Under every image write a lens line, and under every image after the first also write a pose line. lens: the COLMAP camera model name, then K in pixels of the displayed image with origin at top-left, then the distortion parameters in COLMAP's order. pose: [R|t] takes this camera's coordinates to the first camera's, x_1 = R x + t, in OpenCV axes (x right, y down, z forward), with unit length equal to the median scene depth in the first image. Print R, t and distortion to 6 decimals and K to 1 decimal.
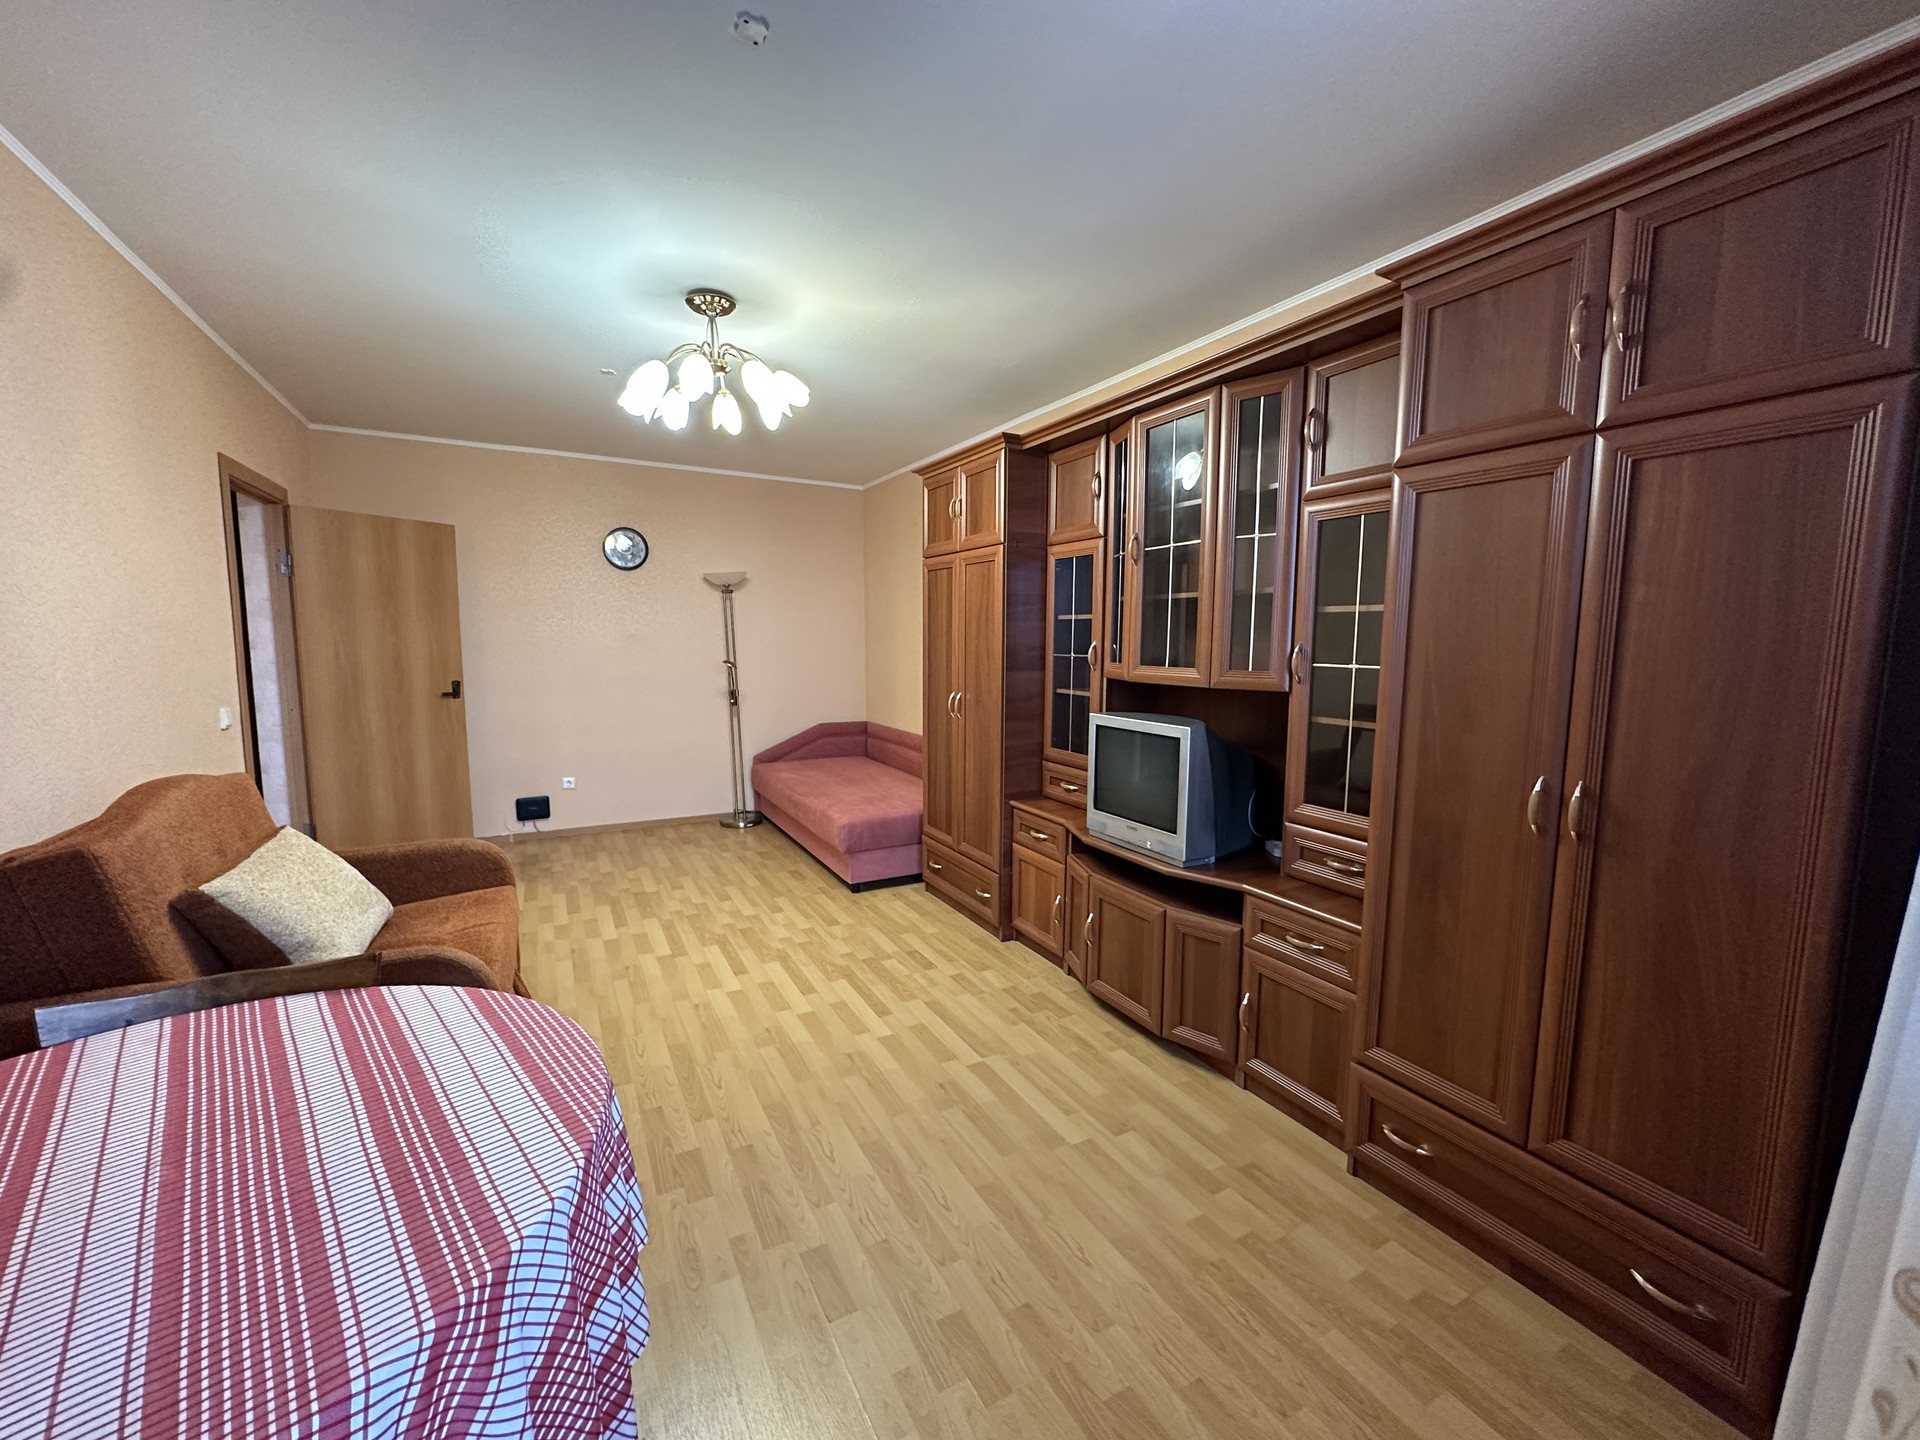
lens RADIAL K [[765.1, 0, 969.0], [0, 765.1, 719.6], [0, 0, 1]] dist [-0.001797, 0.000532]
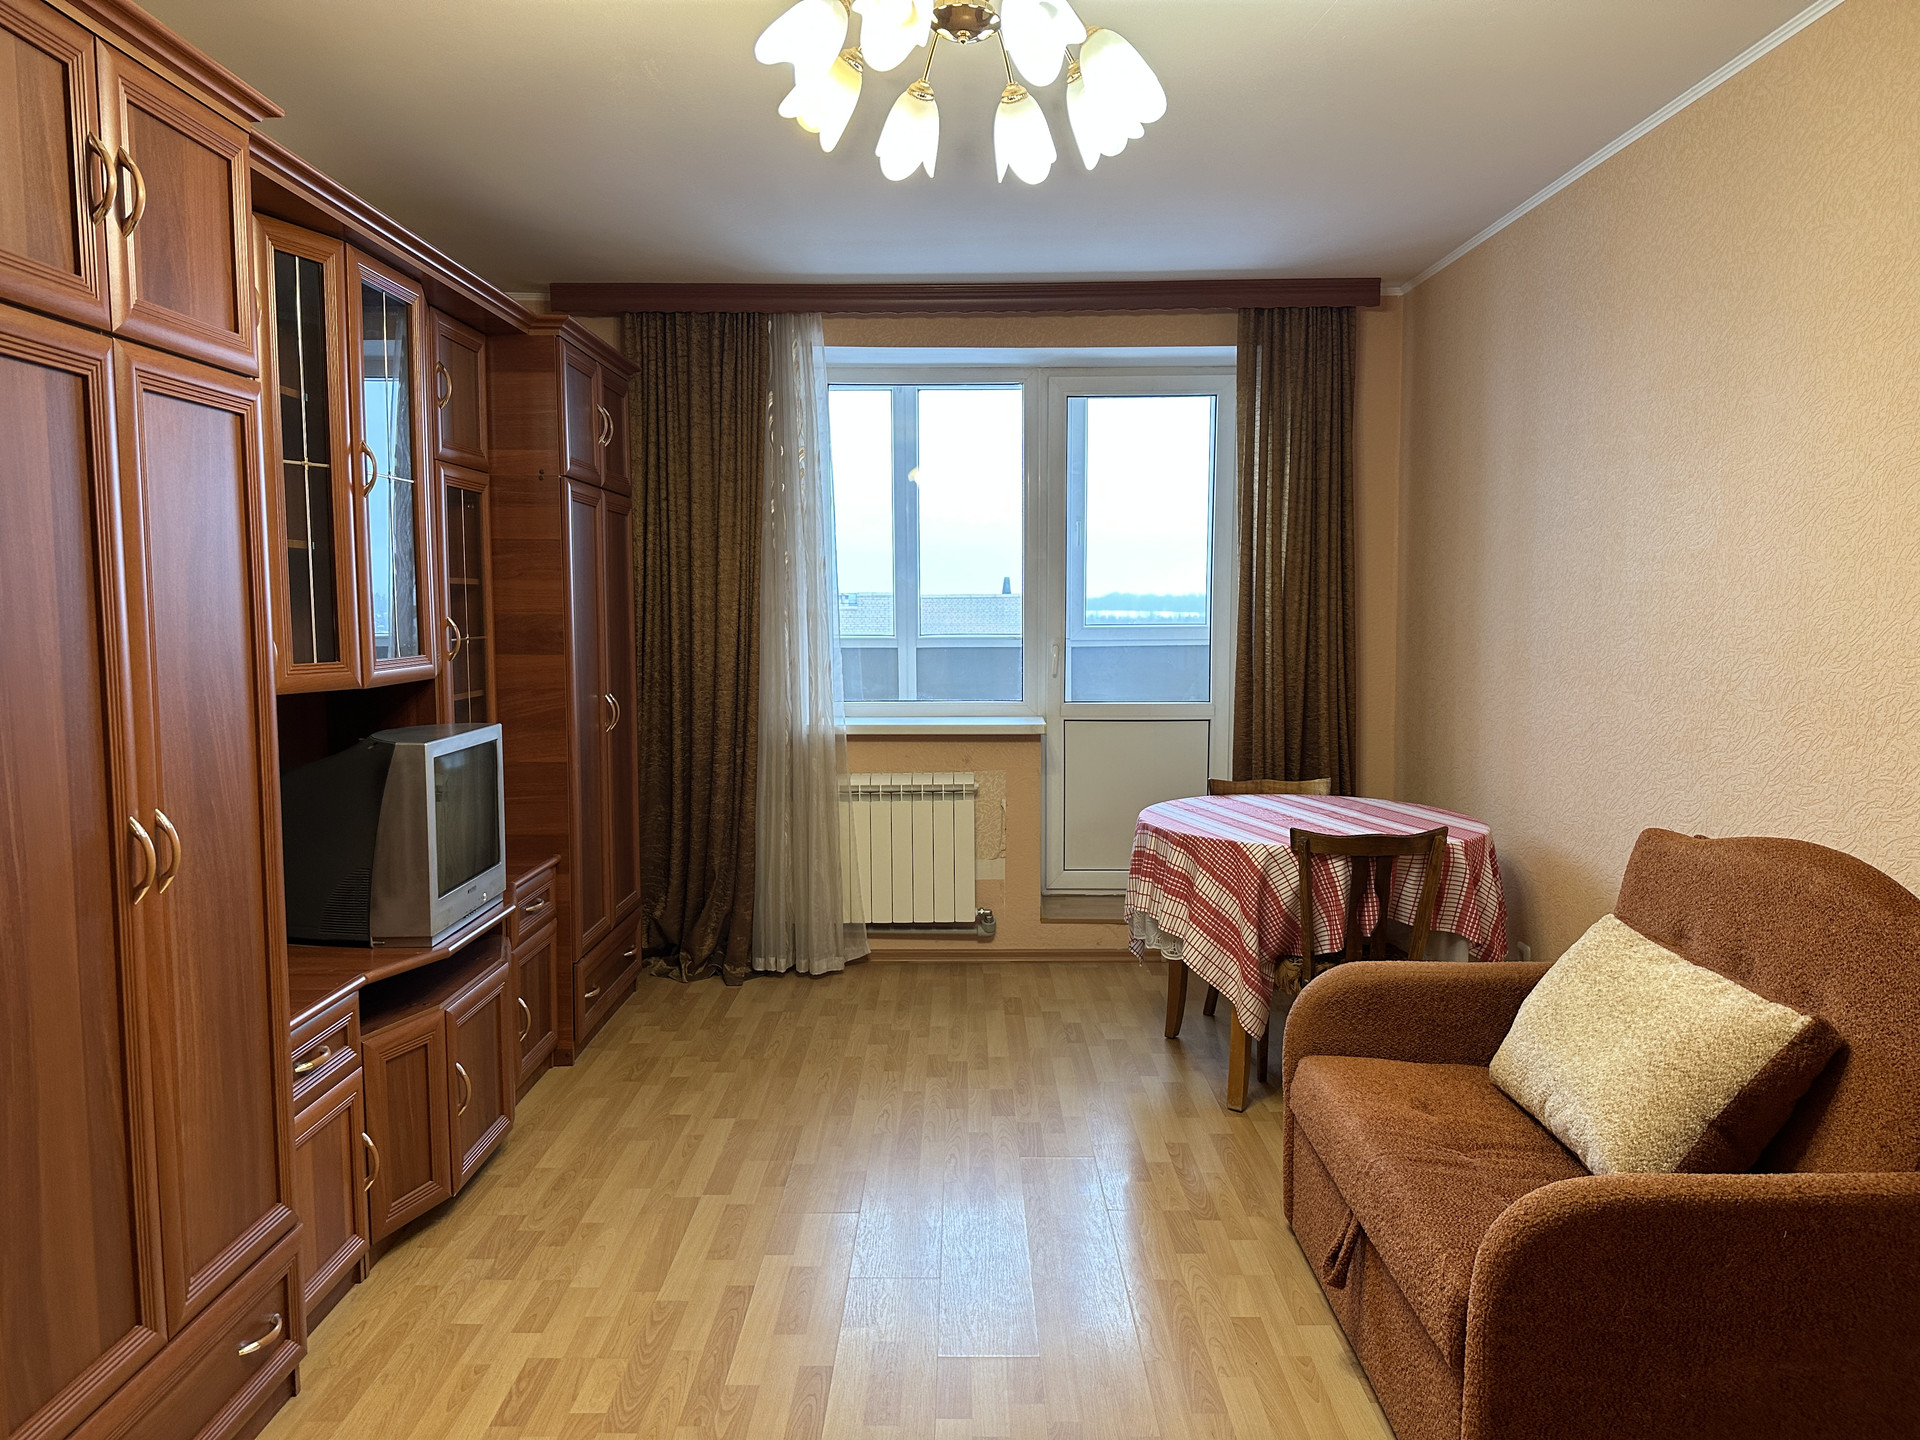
lens RADIAL K [[1341.2, 0, 960.9], [0, 1341.2, 734.8], [0, 0, 1]] dist [0.055937, -0.063980]
pose [[-0.871462, -0.056162, 0.487236, -0.640653], [0.046272, 0.979577, 0.195673, -0.180143], [-0.488275, 0.193067, -0.851066, 1.516857]]
